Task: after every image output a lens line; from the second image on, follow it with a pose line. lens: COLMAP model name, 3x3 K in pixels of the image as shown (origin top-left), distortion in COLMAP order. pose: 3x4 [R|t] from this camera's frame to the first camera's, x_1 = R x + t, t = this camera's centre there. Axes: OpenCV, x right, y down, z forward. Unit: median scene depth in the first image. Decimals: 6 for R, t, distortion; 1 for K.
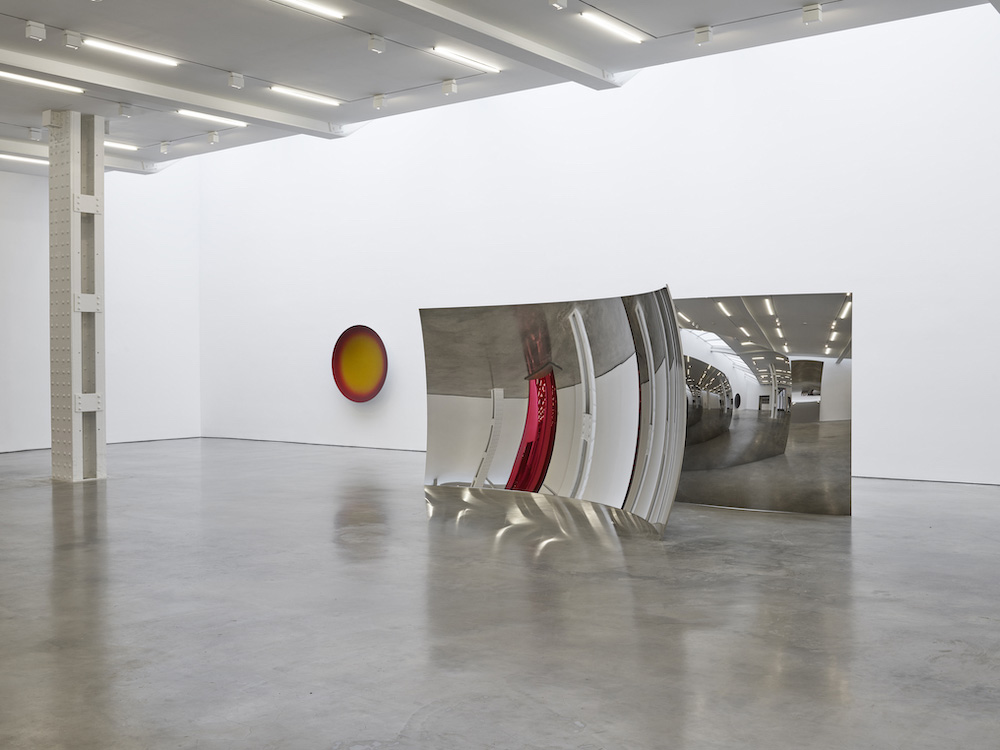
lens RADIAL K [[1066.0, 0, 468.5], [0, 1066.0, 376.2], [0, 0, 1]] dist [-0.063592, 0.028716]
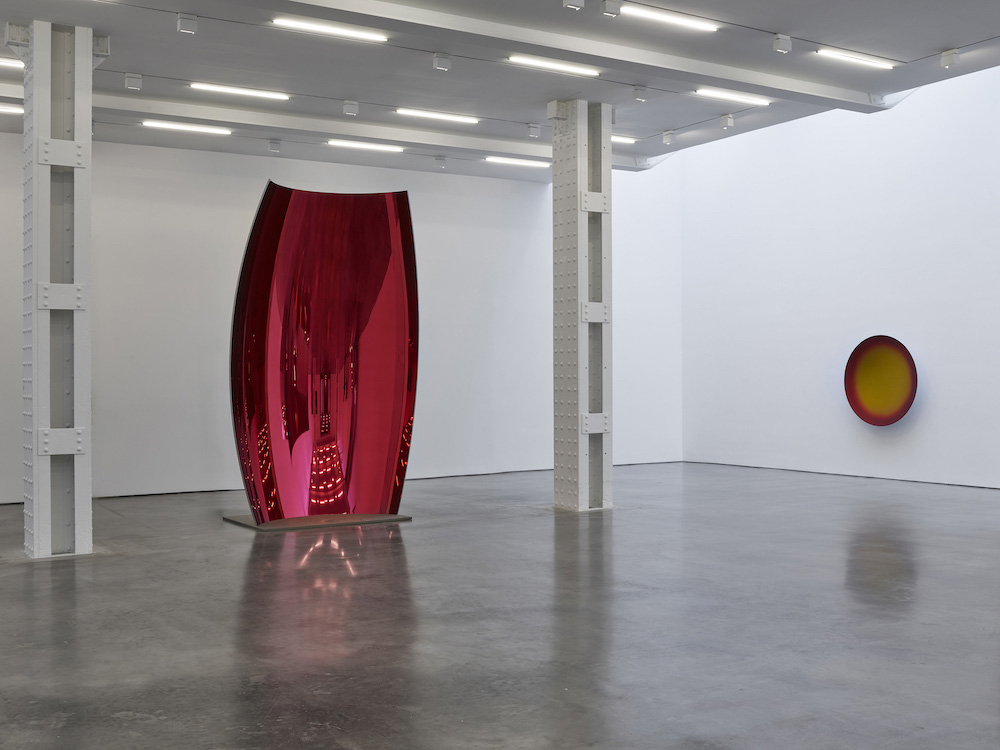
lens RADIAL K [[1096.9, 0, 466.3], [0, 1096.9, 386.9], [0, 0, 1]] dist [-0.067171, -0.011699]
pose [[0.931201, 0.002355, -0.364498, -0.122777], [-0.004979, 0.999968, -0.006259, 0.000339], [0.364471, 0.007644, 0.931183, 0.095123]]
